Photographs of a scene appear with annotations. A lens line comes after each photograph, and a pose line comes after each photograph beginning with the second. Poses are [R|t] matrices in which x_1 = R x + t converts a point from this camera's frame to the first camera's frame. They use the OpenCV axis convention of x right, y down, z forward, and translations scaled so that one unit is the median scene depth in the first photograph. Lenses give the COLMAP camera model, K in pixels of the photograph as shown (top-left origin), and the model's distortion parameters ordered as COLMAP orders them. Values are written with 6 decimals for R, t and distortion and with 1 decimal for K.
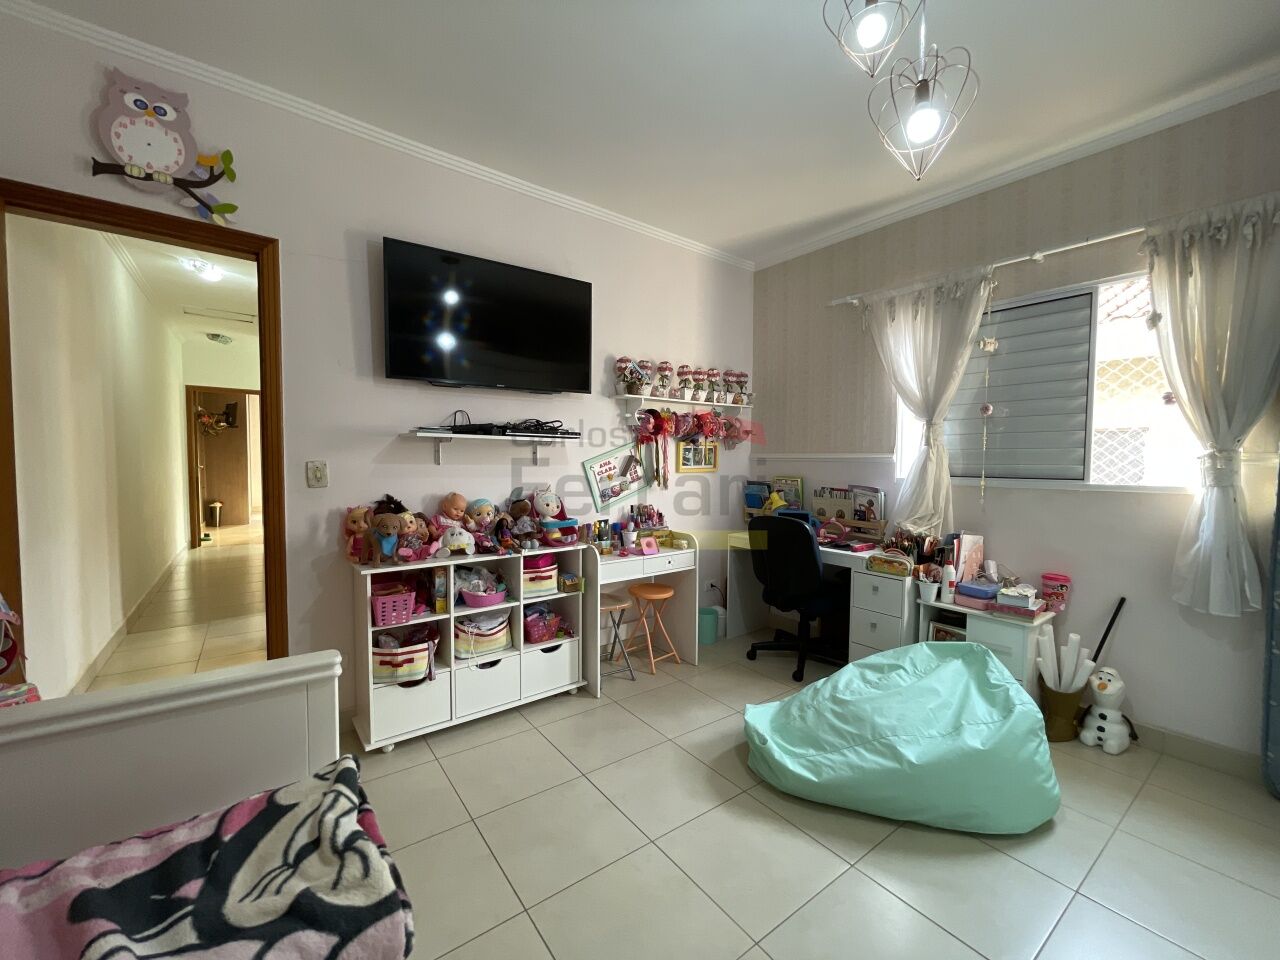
lens RADIAL K [[520.3, 0, 640.0], [0, 520.3, 480.0], [0, 0, 1]] dist [-0.000346, -0.000456]
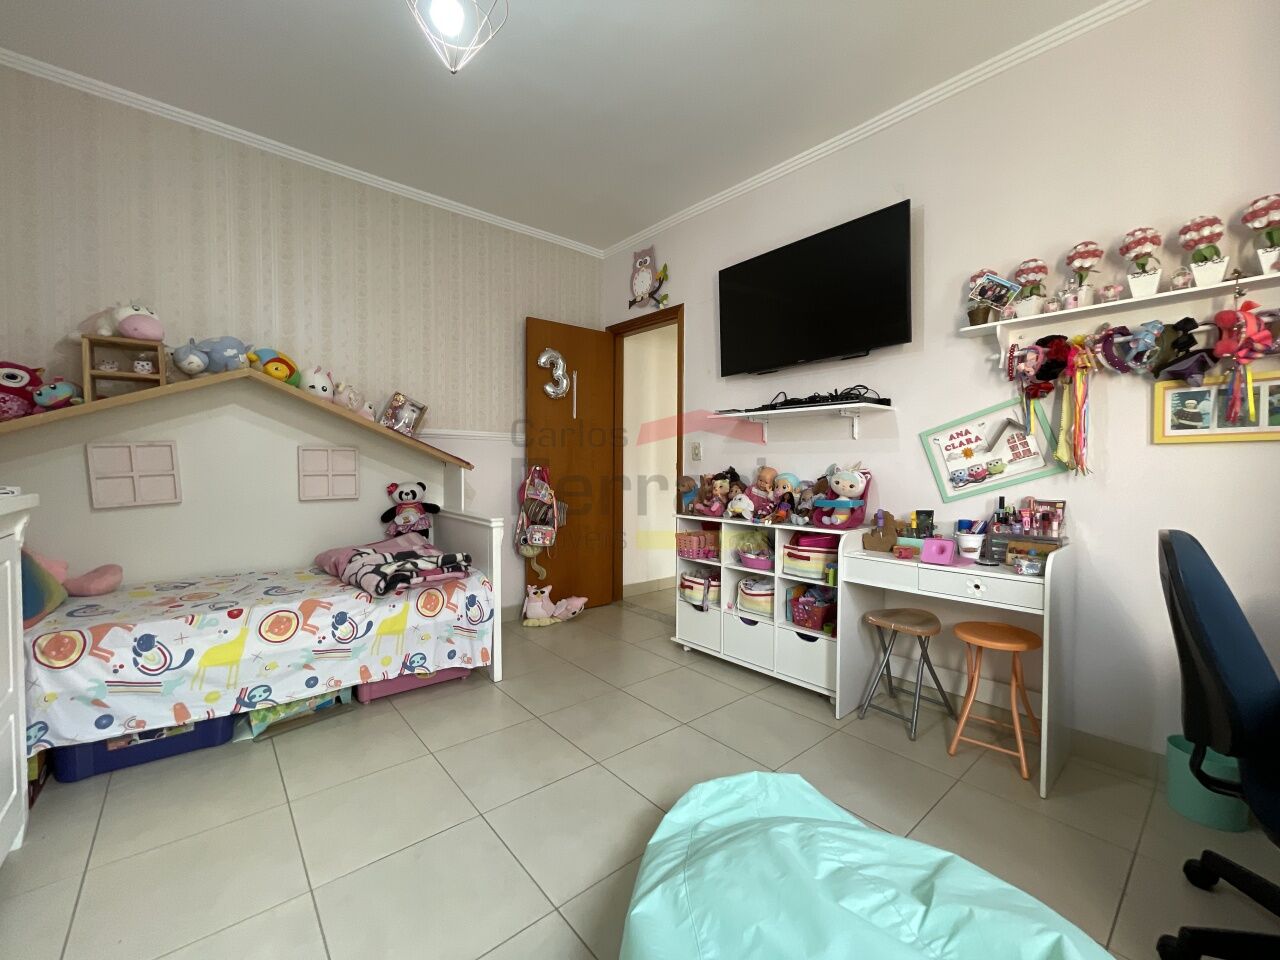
lens RADIAL K [[520.3, 0, 640.0], [0, 520.3, 480.0], [0, 0, 1]] dist [-0.000346, -0.000456]
pose [[0.070721, 0.016558, -0.997359, 0.720689], [-0.047818, 0.998769, 0.013191, 0.050337], [0.996349, 0.046758, 0.071426, 0.631086]]
